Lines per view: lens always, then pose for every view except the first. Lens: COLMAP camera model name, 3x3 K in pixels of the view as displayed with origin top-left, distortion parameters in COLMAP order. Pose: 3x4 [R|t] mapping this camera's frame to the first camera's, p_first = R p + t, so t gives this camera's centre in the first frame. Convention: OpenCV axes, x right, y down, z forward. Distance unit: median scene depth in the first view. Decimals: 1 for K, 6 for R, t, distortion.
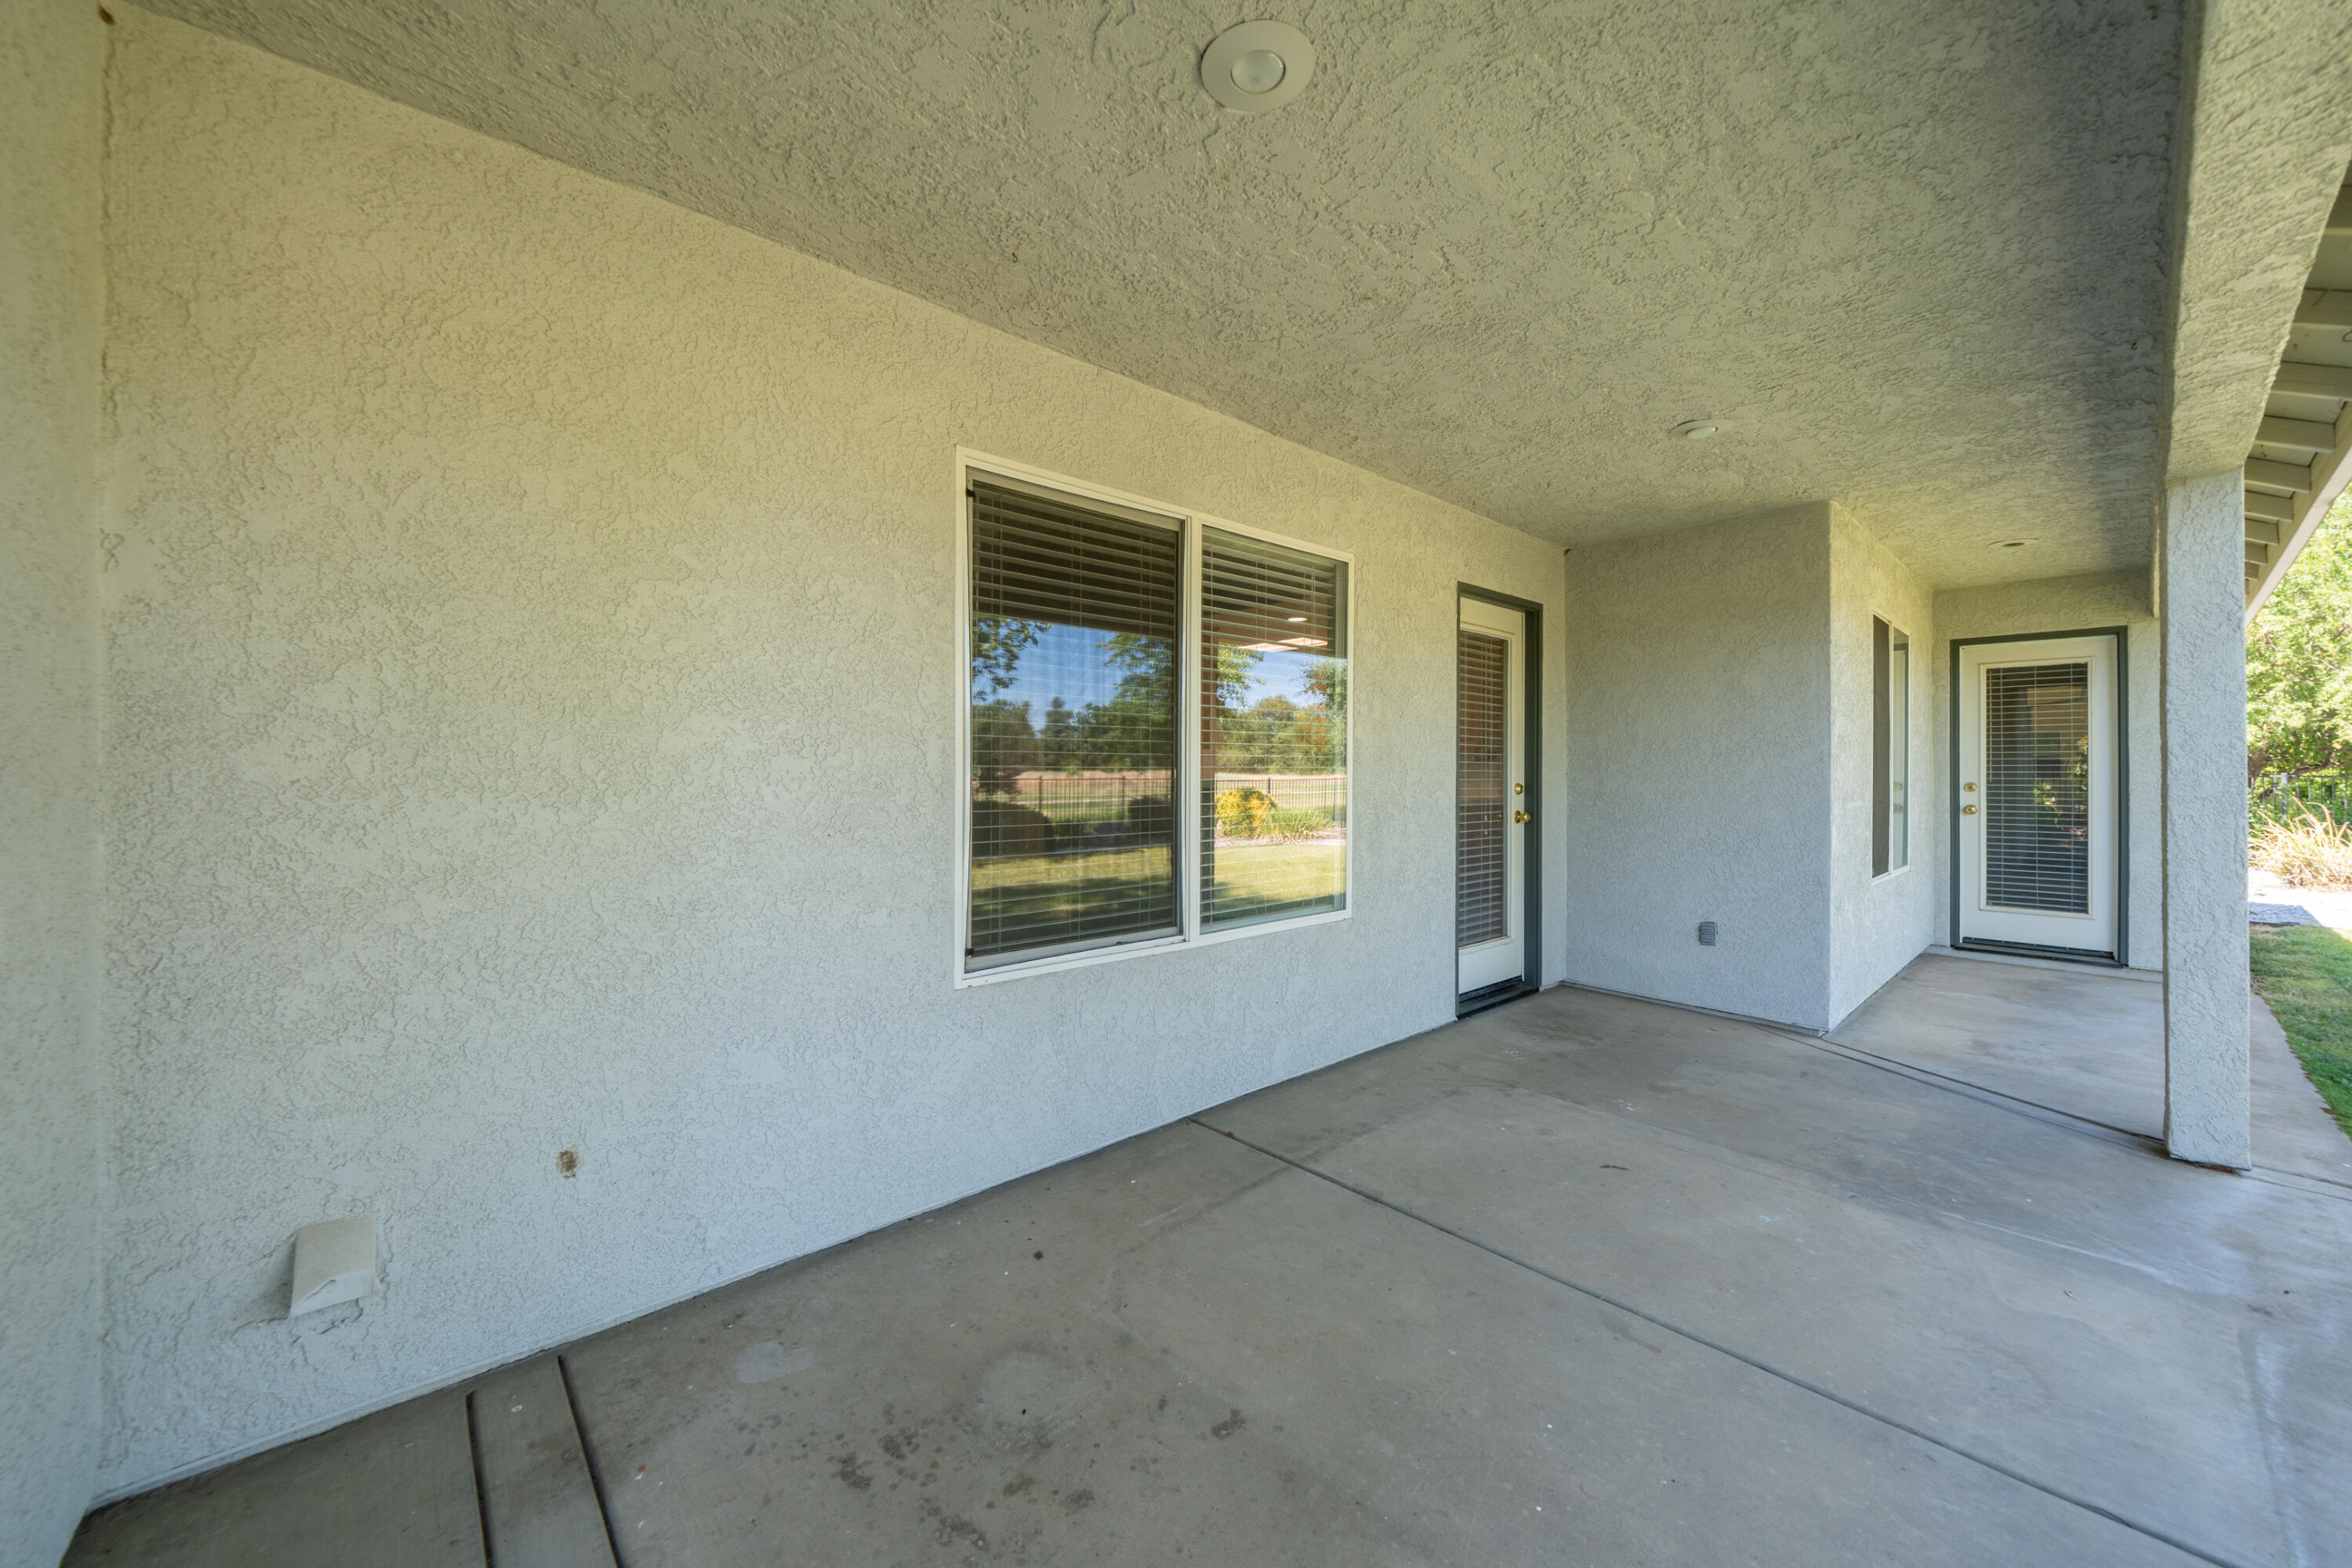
lens RADIAL K [[858.9, 0, 1173.1], [0, 858.9, 773.4], [0, 0, 1]] dist [-0.006488, -0.000338]
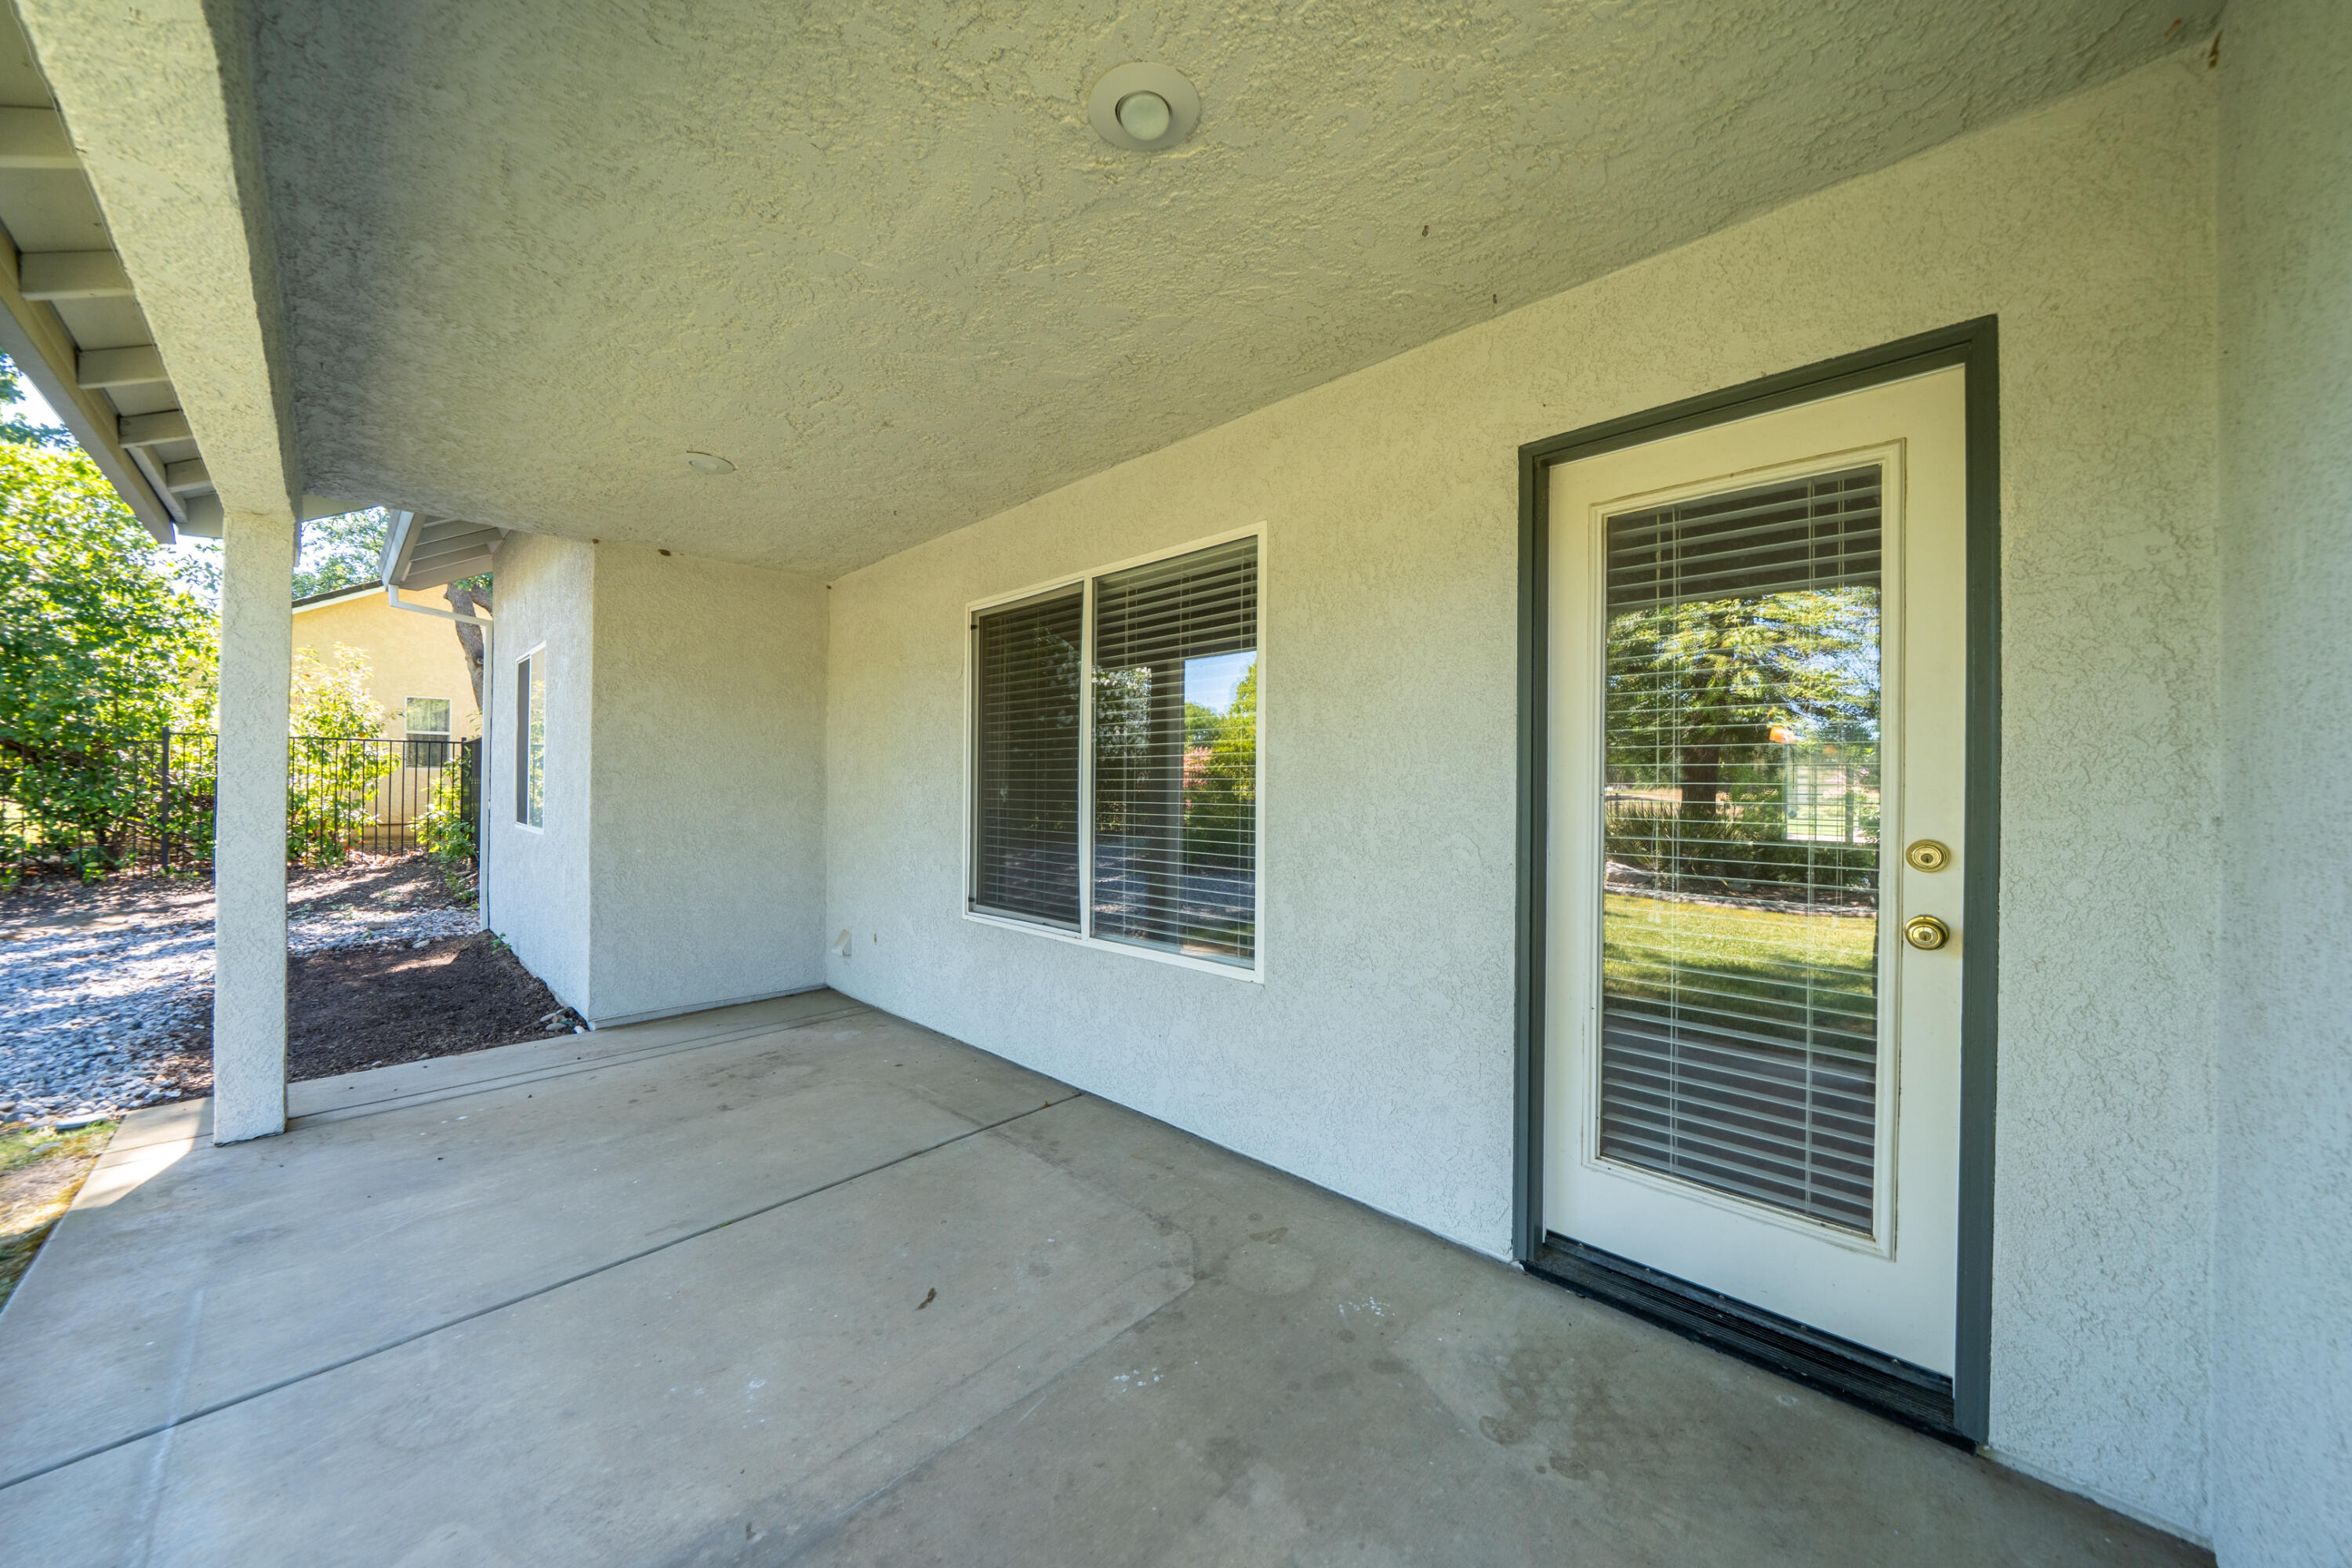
lens RADIAL K [[814.9, 0, 1166.0], [0, 814.9, 789.3], [0, 0, 1]] dist [-0.014093, 0.000811]
pose [[0.079392, 0.001805, -0.996842, 1.084289], [-0.010076, 0.999949, 0.001008, -0.011019], [0.996793, 0.009964, 0.079406, 0.980908]]
